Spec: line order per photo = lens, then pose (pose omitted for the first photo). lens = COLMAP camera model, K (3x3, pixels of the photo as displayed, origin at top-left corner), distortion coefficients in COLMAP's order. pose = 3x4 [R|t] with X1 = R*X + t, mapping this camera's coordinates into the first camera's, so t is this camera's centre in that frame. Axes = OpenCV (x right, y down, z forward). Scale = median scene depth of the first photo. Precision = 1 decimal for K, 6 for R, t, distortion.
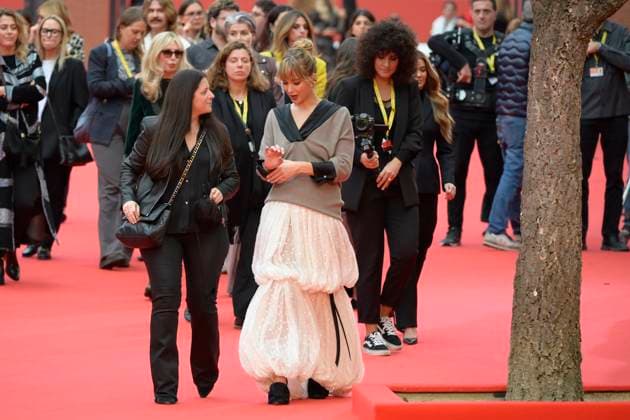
lens RADIAL K [[4545.4, 0, 314.9], [0, 4545.4, 210.8], [0, 0, 1]] dist [0.129007, 0.000000]
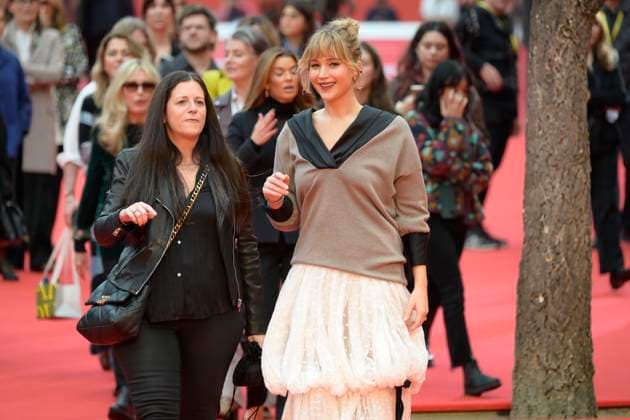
lens RADIAL K [[4545.4, 0, 315.6], [0, 4545.4, 208.6], [0, 0, 1]] dist [0.129007, 0.000000]
pose [[0.999723, -0.021572, 0.009424, -0.004094], [0.021540, 0.999762, 0.003472, -0.003813], [-0.009496, -0.003268, 0.999950, 0.103013]]
